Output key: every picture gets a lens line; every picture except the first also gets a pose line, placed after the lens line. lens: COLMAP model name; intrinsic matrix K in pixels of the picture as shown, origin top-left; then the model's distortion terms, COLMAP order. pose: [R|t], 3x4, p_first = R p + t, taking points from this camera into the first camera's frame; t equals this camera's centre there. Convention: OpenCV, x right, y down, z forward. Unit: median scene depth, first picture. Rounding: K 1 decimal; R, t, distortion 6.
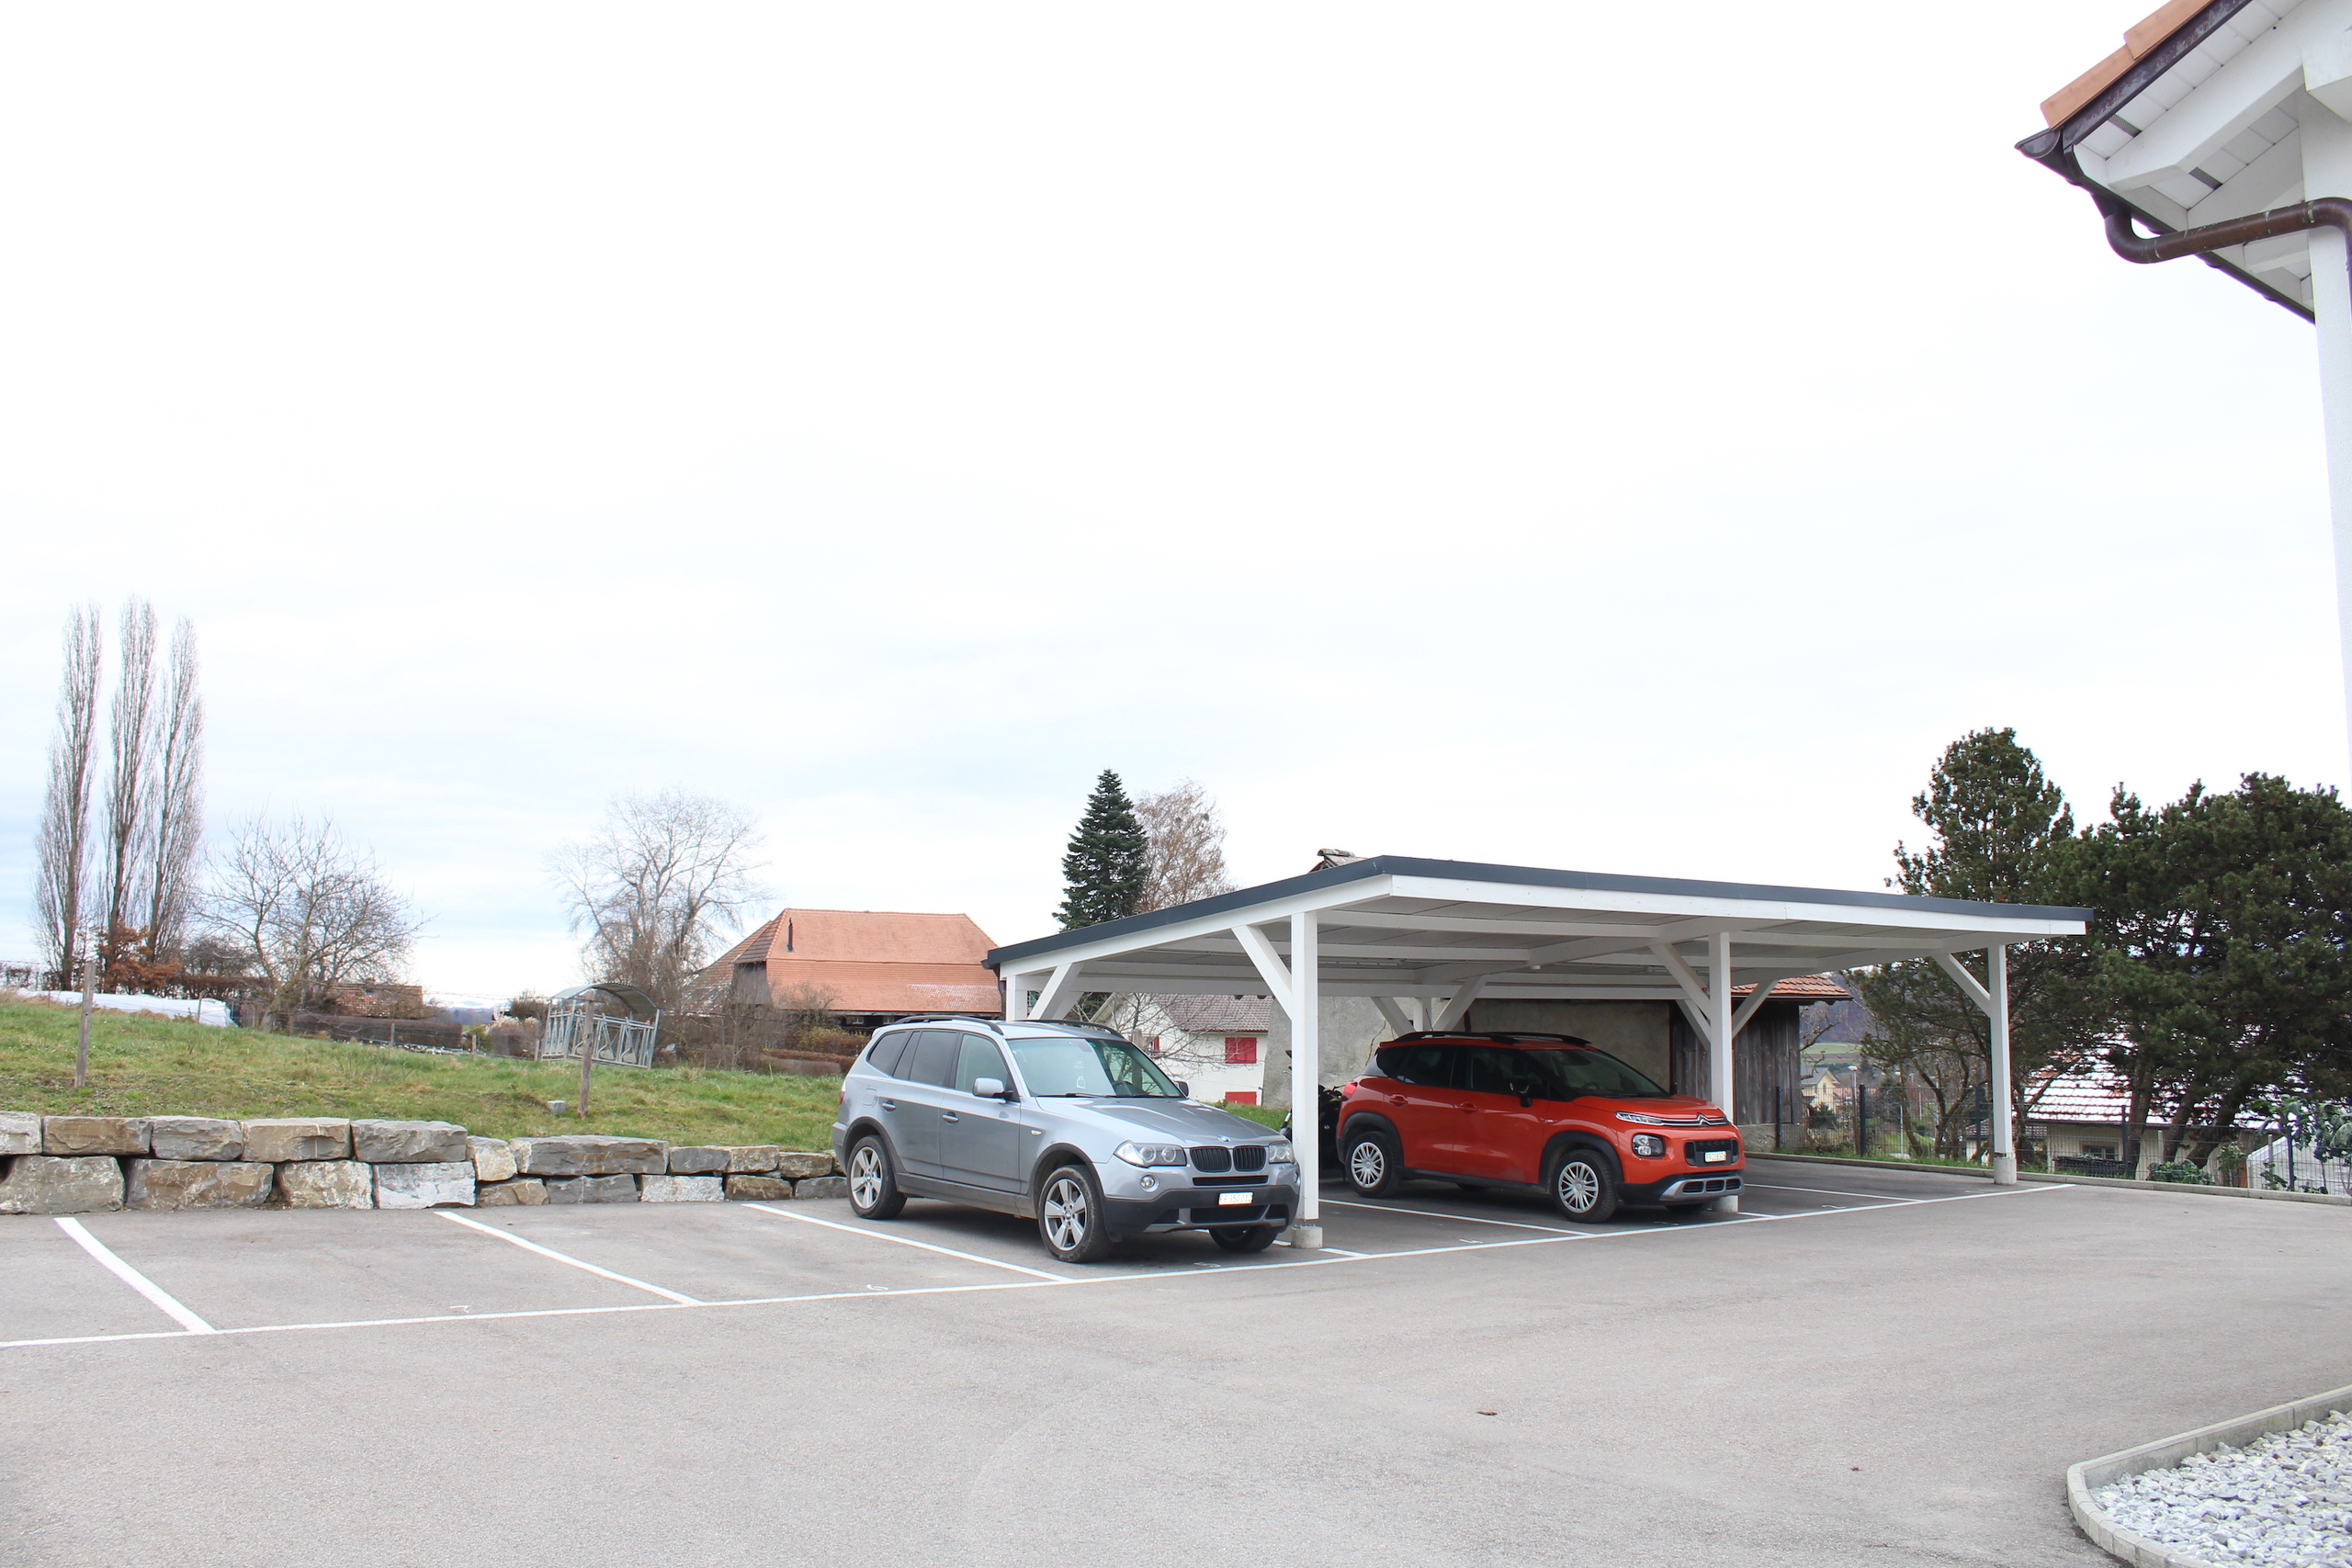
lens RADIAL K [[1898.9, 0, 1176.0], [0, 1898.9, 784.0], [0, 0, 1]] dist [-0.180511, 0.136836]
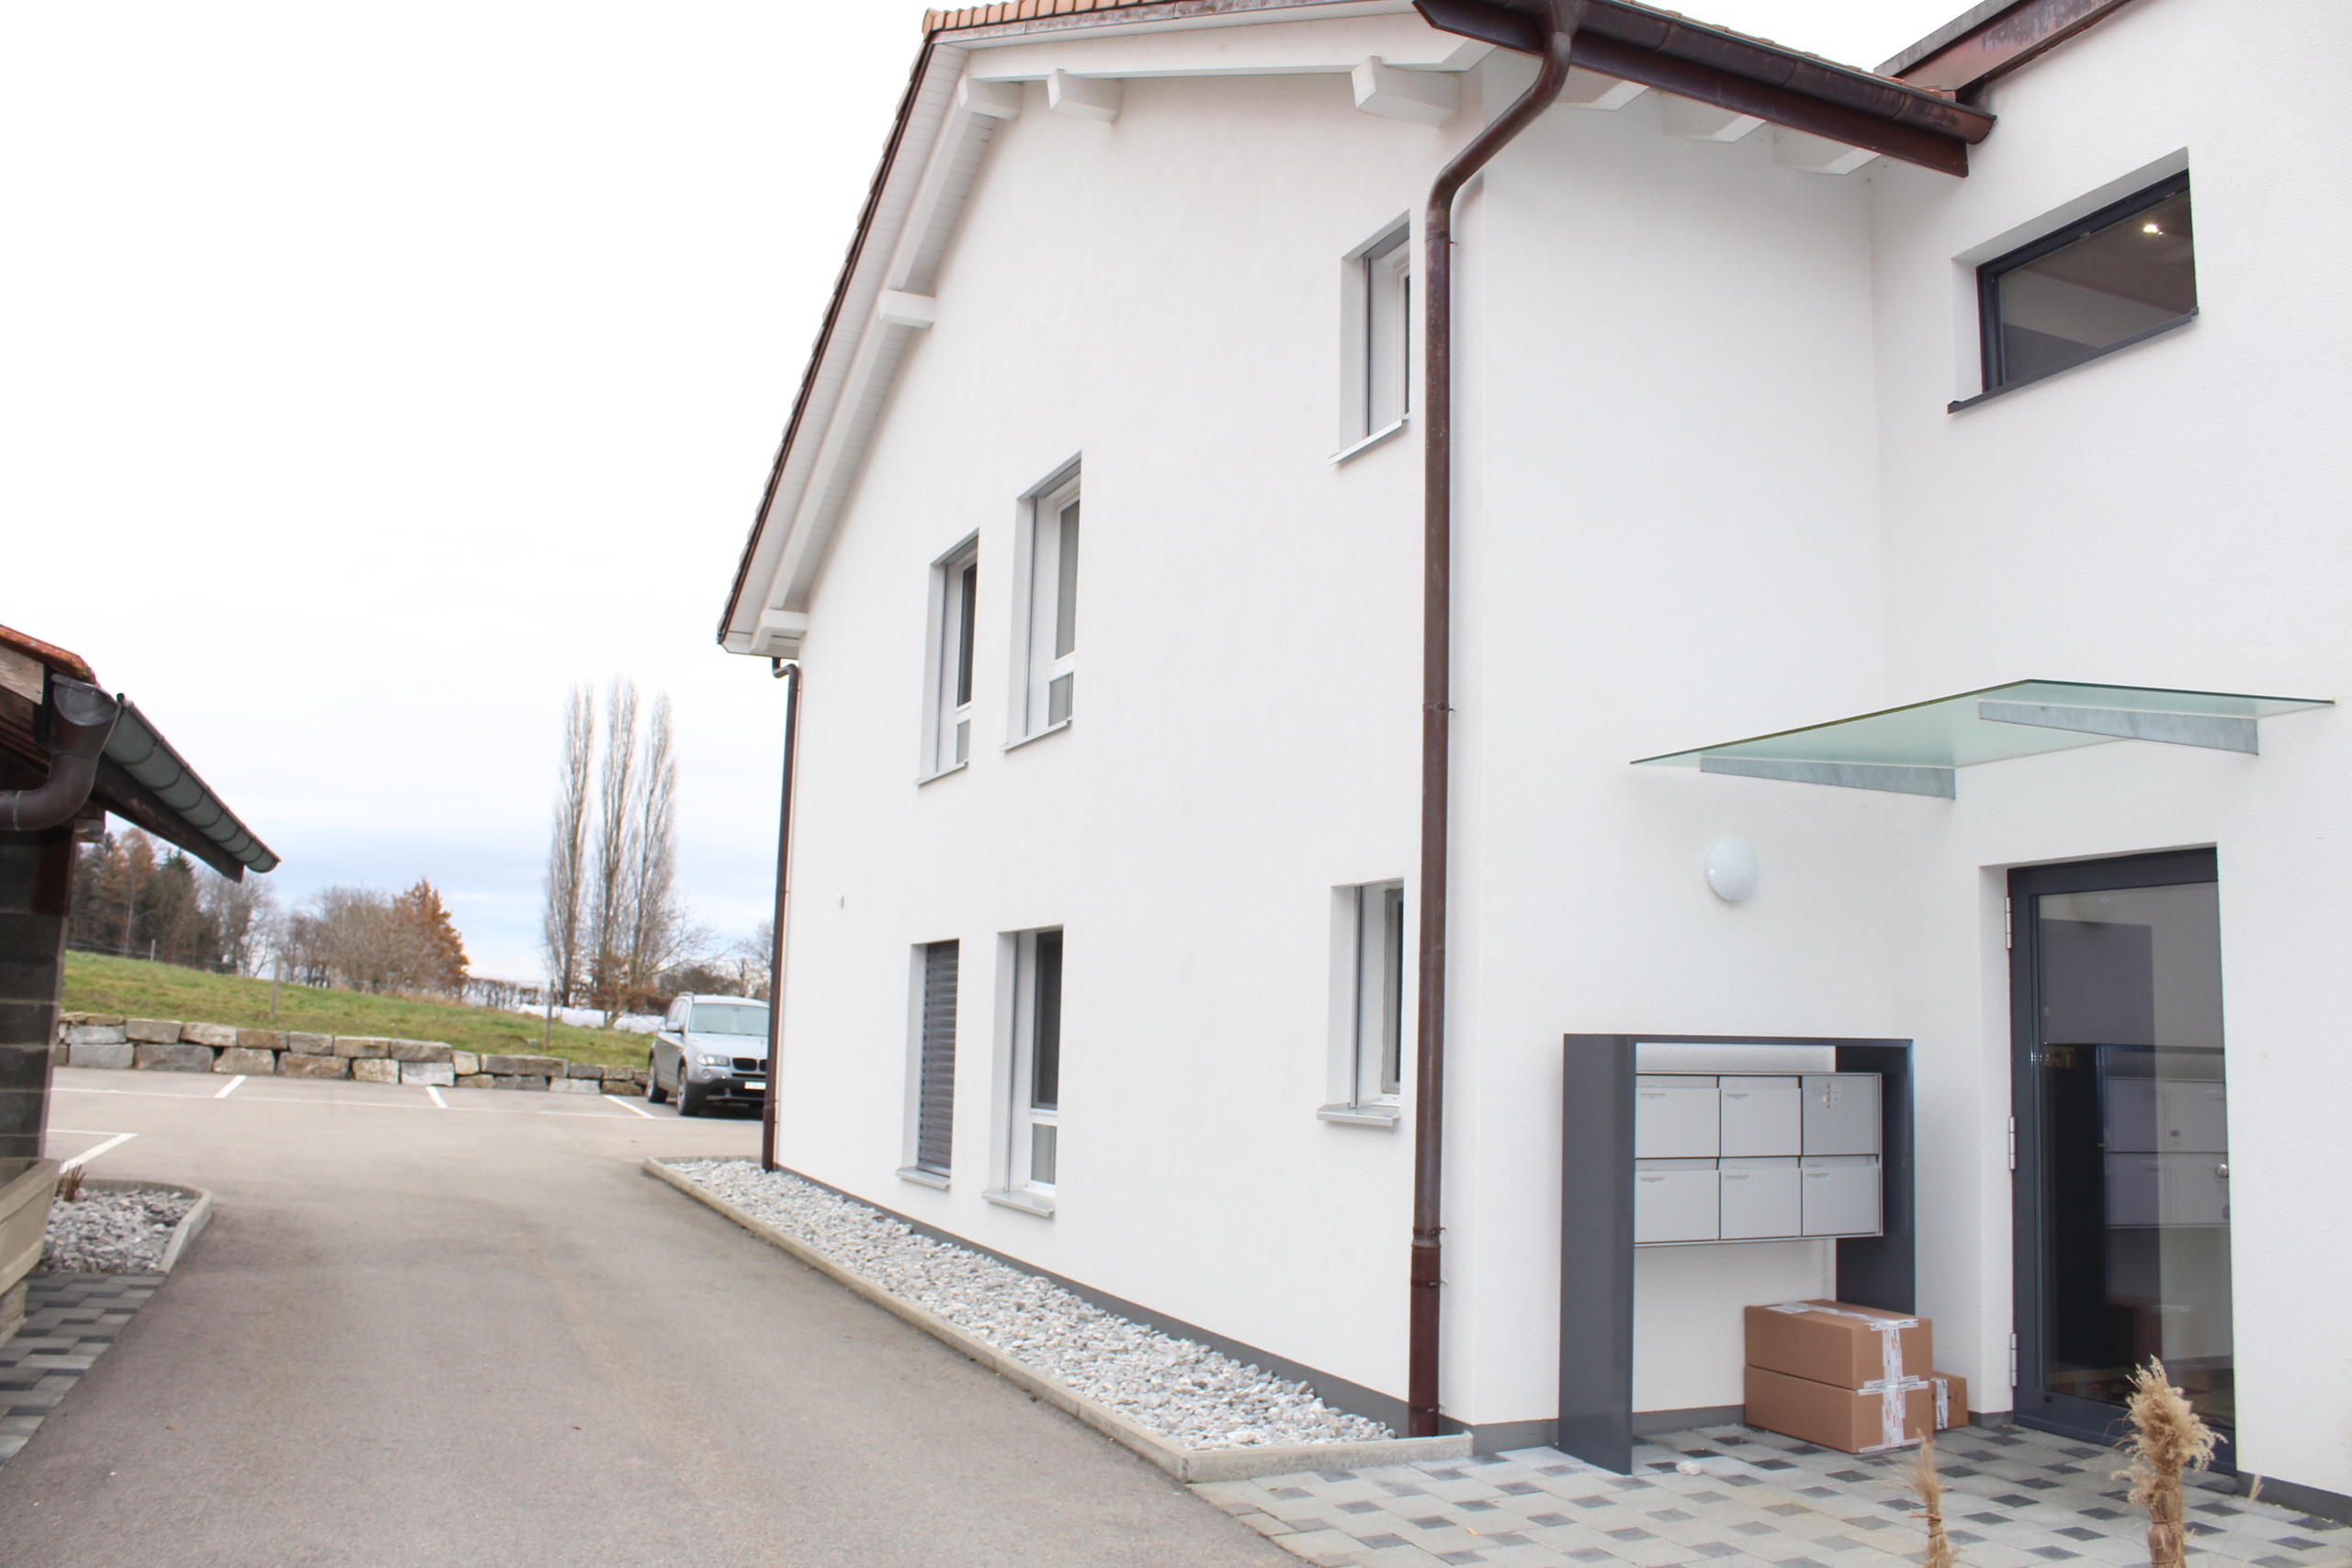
lens RADIAL K [[1898.9, 0, 1176.0], [0, 1898.9, 784.0], [0, 0, 1]] dist [-0.180511, 0.136836]
pose [[0.963346, -0.016171, -0.267775, 0.817647], [0.011526, 0.999755, -0.018909, -0.039438], [0.268015, 0.015129, 0.963296, -0.623302]]
